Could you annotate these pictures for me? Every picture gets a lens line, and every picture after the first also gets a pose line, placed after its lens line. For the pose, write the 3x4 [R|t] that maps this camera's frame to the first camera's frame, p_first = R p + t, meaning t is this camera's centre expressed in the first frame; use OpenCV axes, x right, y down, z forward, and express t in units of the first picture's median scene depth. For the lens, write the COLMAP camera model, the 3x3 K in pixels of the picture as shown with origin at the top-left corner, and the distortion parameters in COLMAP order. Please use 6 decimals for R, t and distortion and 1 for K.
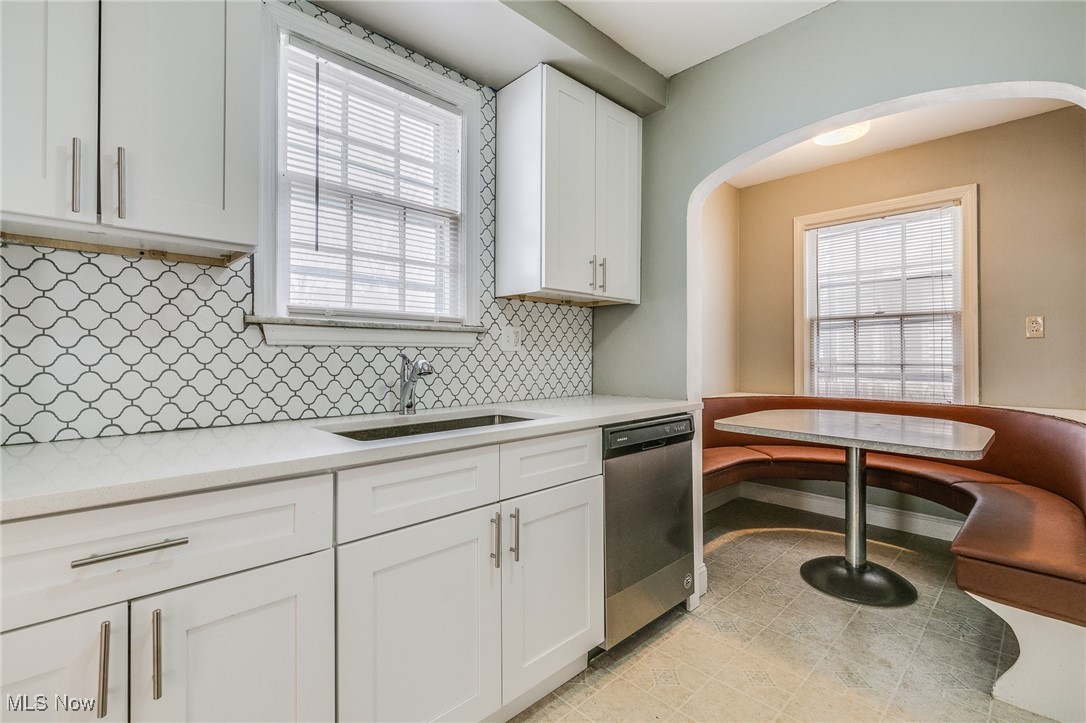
lens RADIAL K [[487.1, 0, 544.3], [0, 487.1, 349.6], [0, 0, 1]] dist [0.007096, -0.001558]
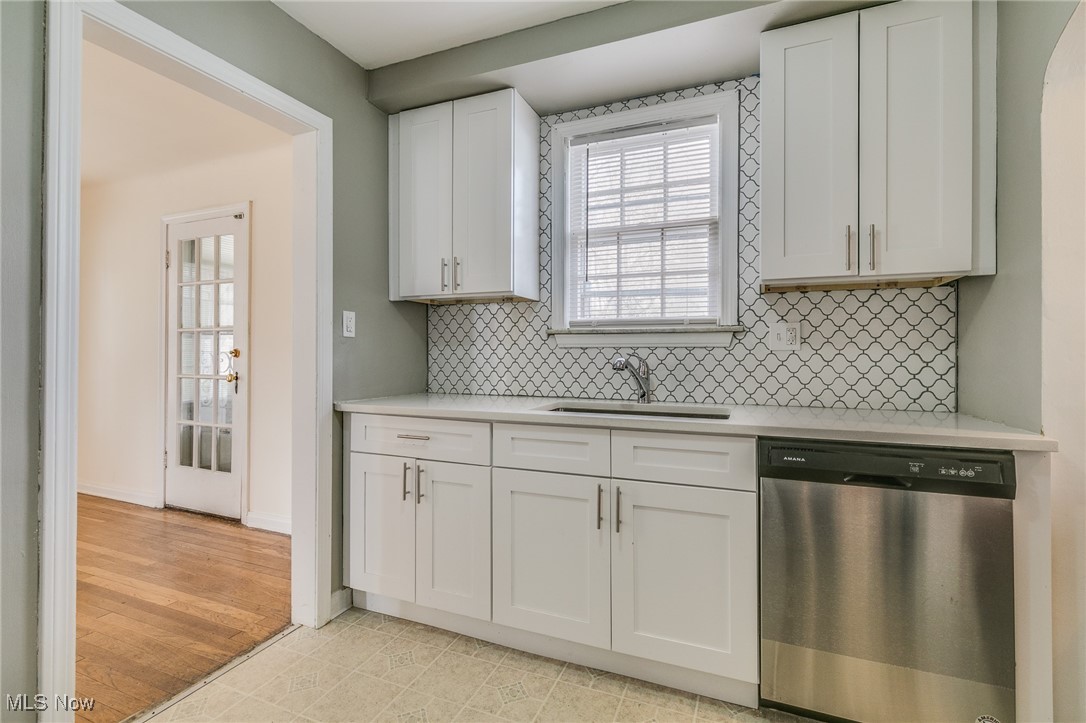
lens RADIAL K [[487.1, 0, 568.0], [0, 487.1, 352.4], [0, 0, 1]] dist [0.007096, -0.001558]
pose [[0.415770, -0.001883, -0.909468, 0.537319], [0.008750, 0.999960, 0.001930, 0.001849], [0.909428, -0.008760, 0.415770, 0.235374]]
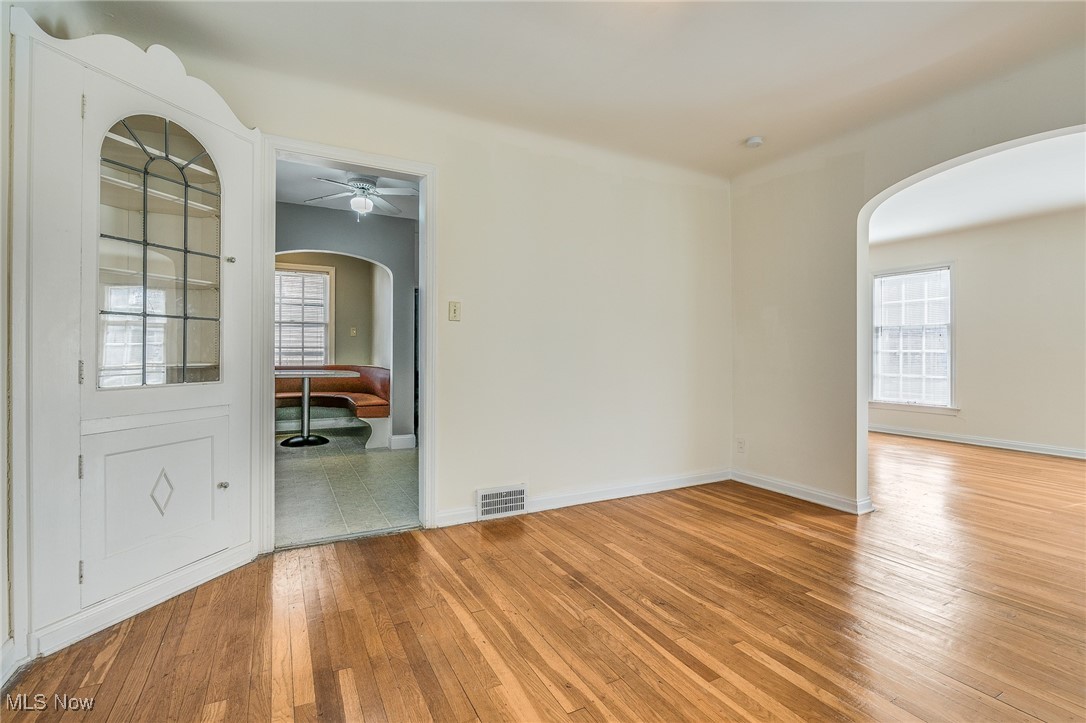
lens RADIAL K [[505.3, 0, 549.1], [0, 505.3, 348.4], [0, 0, 1]] dist [-0.001934, 0.000110]
pose [[0.267824, 0.009157, 0.963424, -1.289682], [-0.017106, 0.999842, -0.004748, 0.034443], [-0.963316, -0.015209, 0.267939, -0.681146]]
